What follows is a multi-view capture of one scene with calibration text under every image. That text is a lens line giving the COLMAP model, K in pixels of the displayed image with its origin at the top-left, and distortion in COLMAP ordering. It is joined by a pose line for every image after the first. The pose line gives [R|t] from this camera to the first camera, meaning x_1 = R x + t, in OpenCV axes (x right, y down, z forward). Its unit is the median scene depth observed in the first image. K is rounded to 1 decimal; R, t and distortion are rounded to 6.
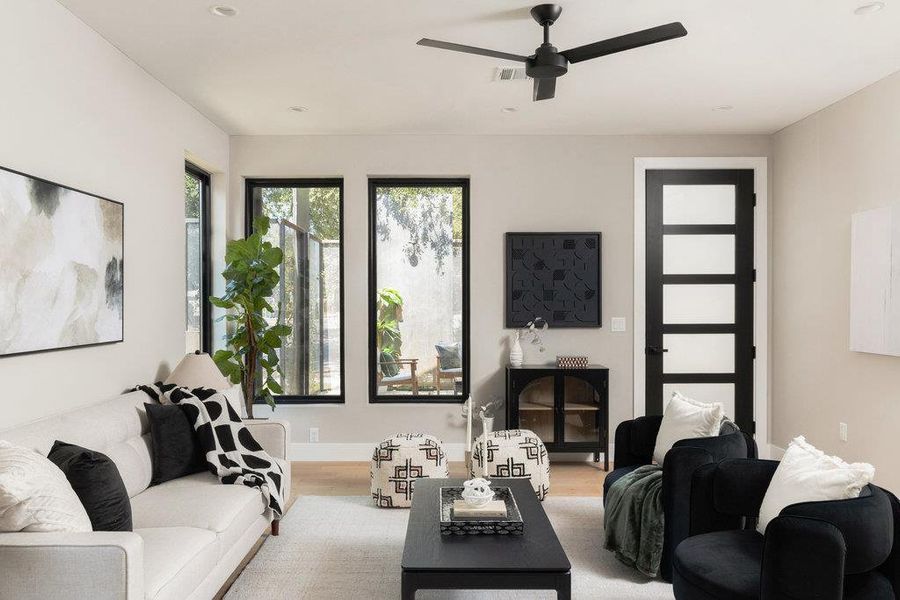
lens RADIAL K [[664.7, 0, 435.9], [0, 664.7, 304.0], [0, 0, 1]] dist [0.013289, 0.001318]
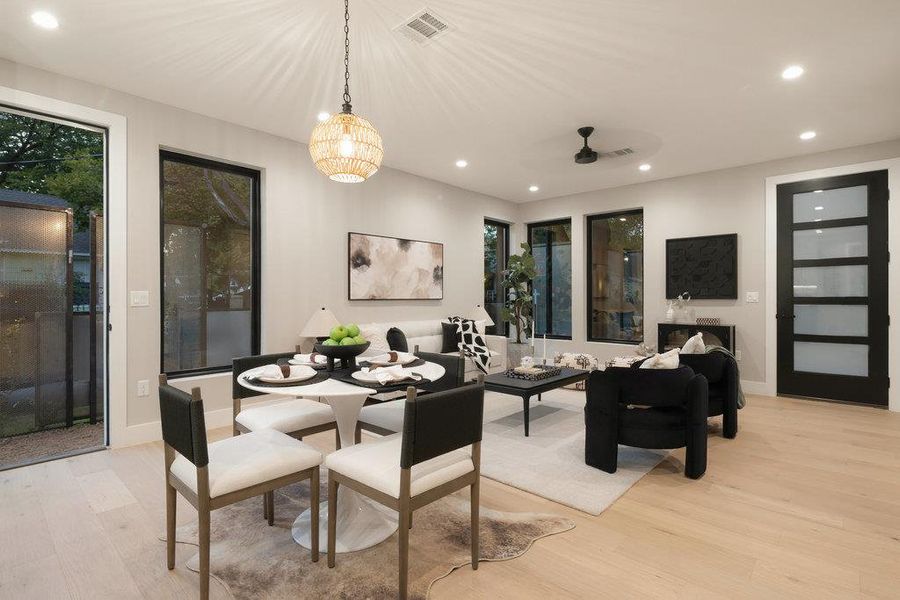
lens RADIAL K [[431.1, 0, 446.7], [0, 431.1, 295.6], [0, 0, 1]] dist [-0.003961, -0.000294]
pose [[0.739160, -0.001598, -0.673528, 0.501951], [-0.001676, 0.999990, -0.004211, 0.039721], [0.673528, 0.004241, 0.739149, -0.147647]]
